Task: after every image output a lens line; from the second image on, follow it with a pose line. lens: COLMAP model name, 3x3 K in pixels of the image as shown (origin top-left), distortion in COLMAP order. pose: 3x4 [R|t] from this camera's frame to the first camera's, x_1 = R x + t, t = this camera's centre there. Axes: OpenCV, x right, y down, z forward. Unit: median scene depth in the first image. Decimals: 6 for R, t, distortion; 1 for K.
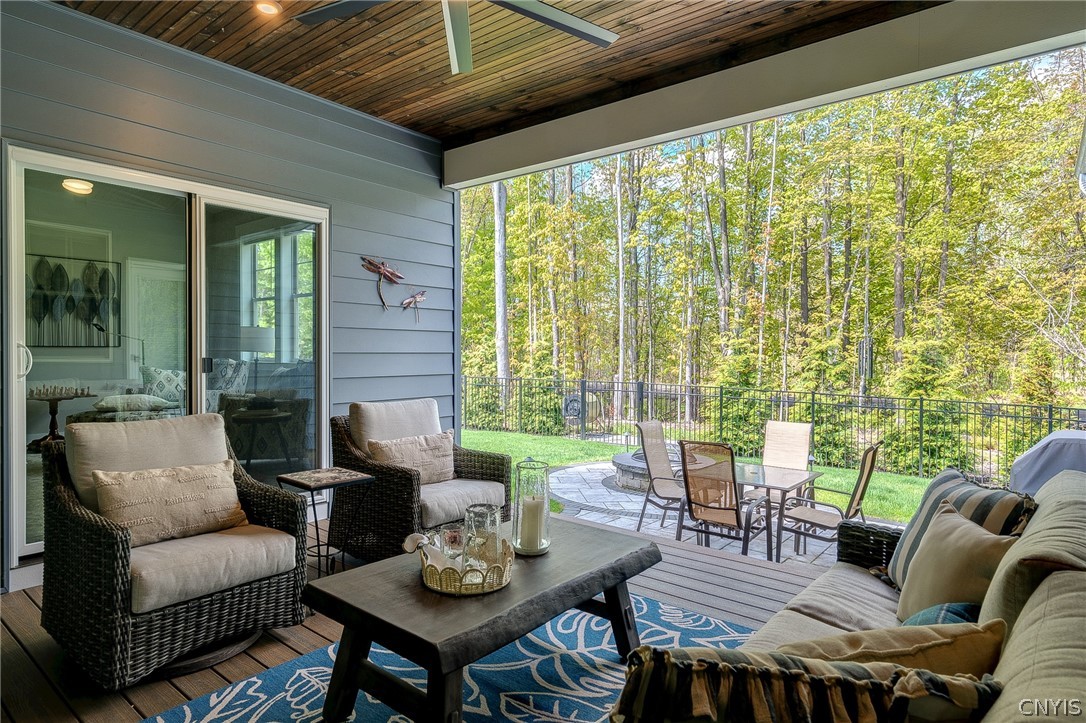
lens RADIAL K [[609.6, 0, 543.0], [0, 609.6, 361.5], [0, 0, 1]] dist [-0.000569, 0.000179]
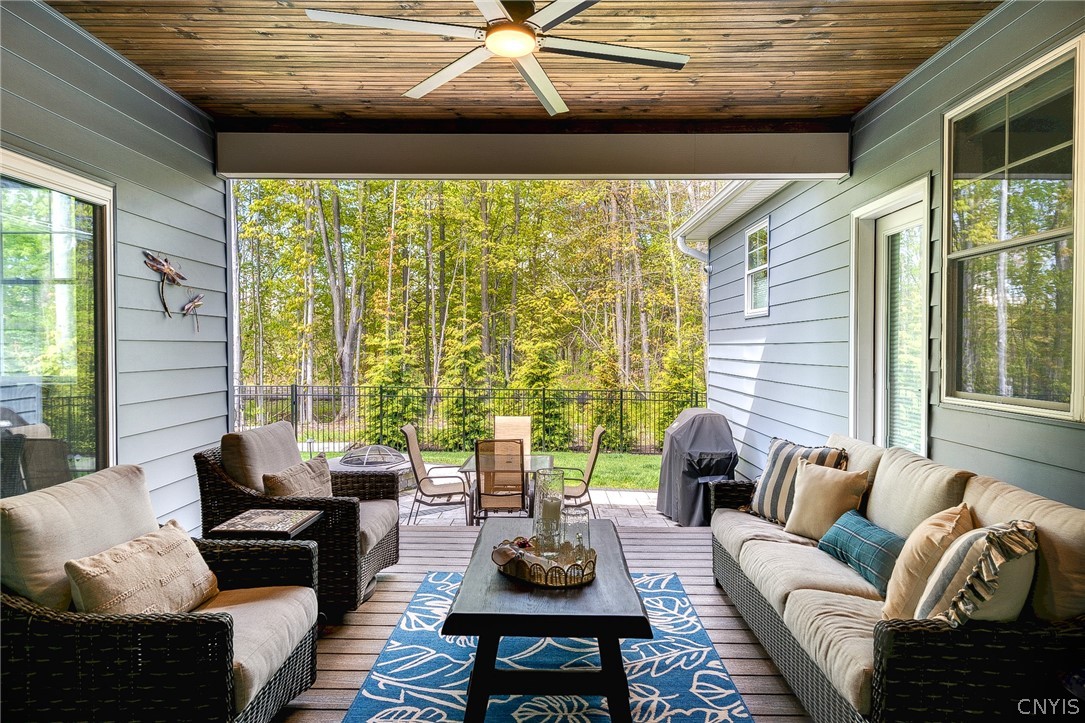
lens RADIAL K [[609.1, 0, 542.5], [0, 609.1, 361.5], [0, 0, 1]] dist [-0.000569, 0.000179]
pose [[0.782058, -0.019482, 0.622901, -0.338192], [0.014391, 0.999809, 0.013203, -0.025958], [-0.623039, -0.001362, 0.782189, 0.041886]]
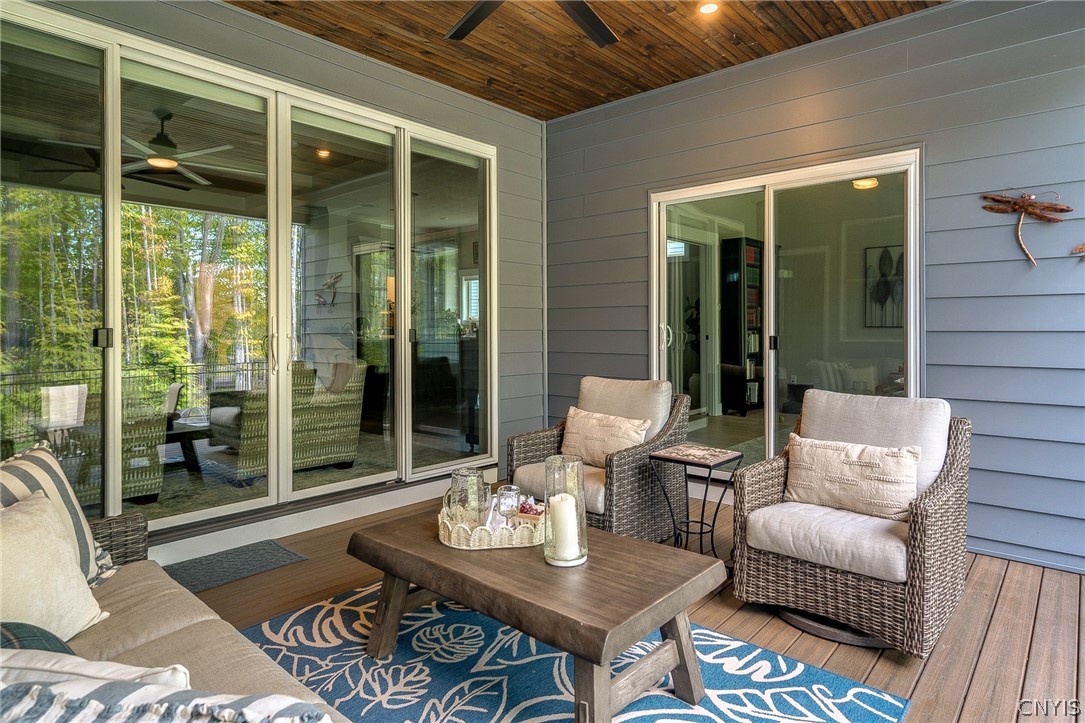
lens RADIAL K [[621.4, 0, 541.9], [0, 621.4, 332.2], [0, 0, 1]] dist [0.000386, 0.000366]
pose [[-0.034128, -0.003253, -0.999412, 0.385159], [-0.013942, 0.999899, -0.002779, -0.003190], [0.999320, 0.013839, -0.034169, 0.447959]]
